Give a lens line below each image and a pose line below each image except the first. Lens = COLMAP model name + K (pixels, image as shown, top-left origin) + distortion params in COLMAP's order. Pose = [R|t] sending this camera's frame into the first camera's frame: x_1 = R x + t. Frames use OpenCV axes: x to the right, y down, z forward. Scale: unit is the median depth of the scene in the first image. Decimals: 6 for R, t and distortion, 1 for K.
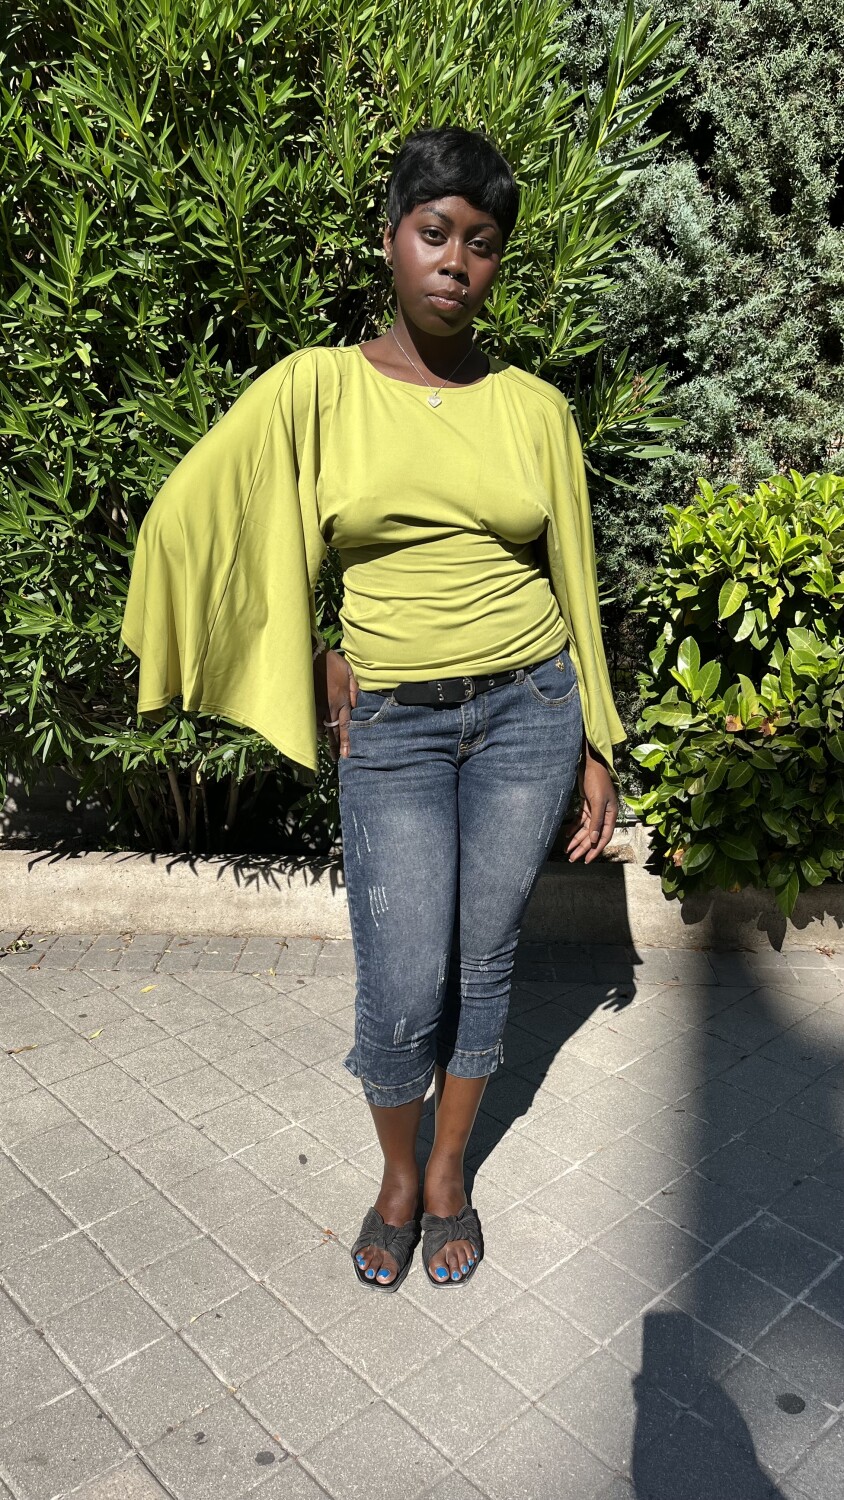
lens RADIAL K [[1185.2, 0, 416.2], [0, 1185.2, 769.7], [0, 0, 1]] dist [0.072130, -0.083771]
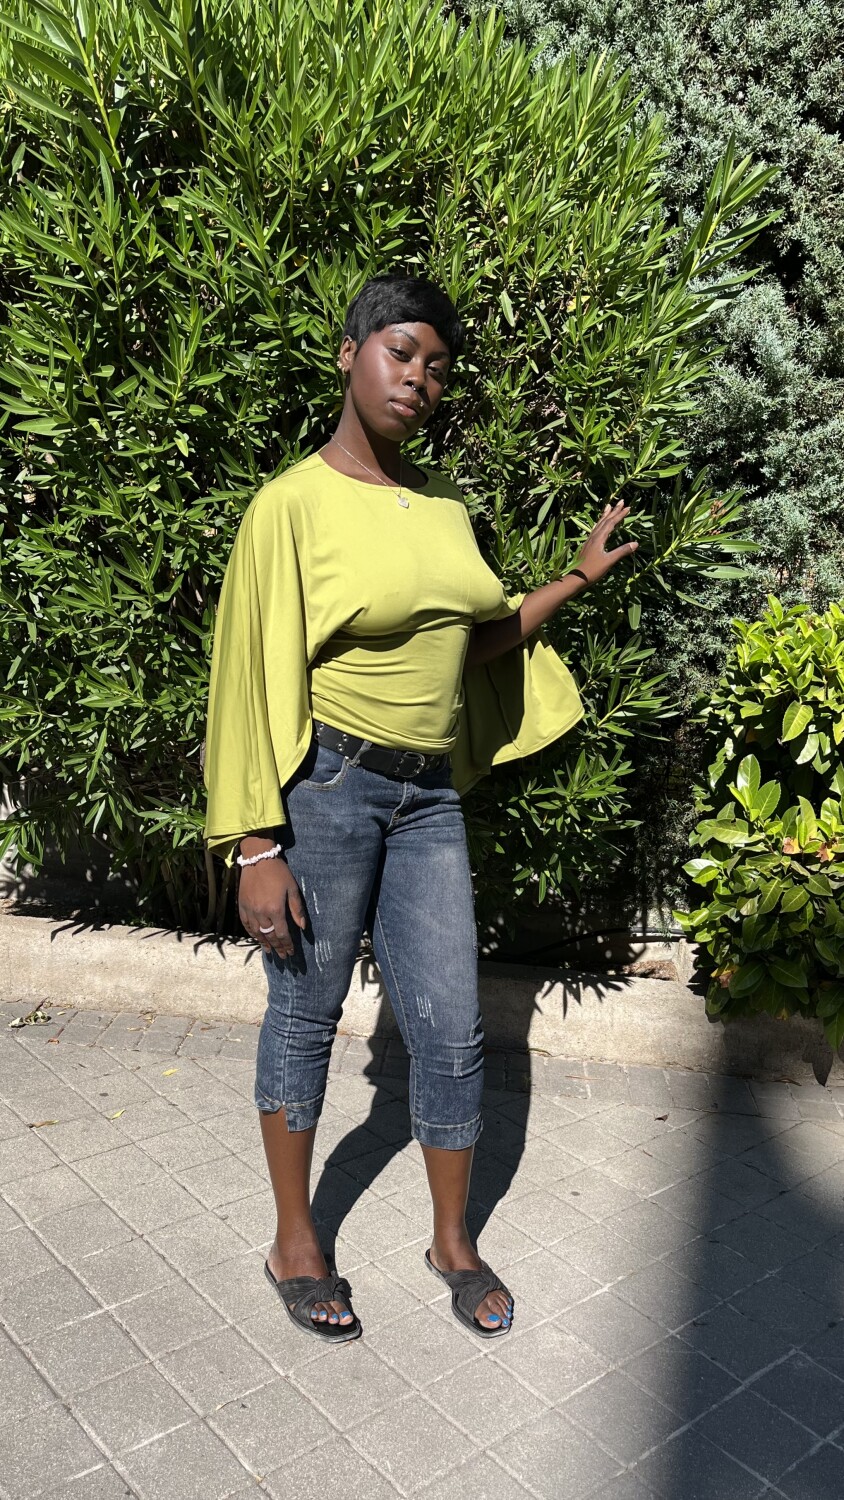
lens RADIAL K [[1314.0, 0, 407.1], [0, 1314.0, 768.6], [0, 0, 1]] dist [0.033668, 0.013528]
pose [[0.997007, 0.074985, -0.018835, -0.041045], [-0.076069, 0.994944, -0.065567, -0.008543], [0.013823, 0.066803, 0.997670, -0.113611]]
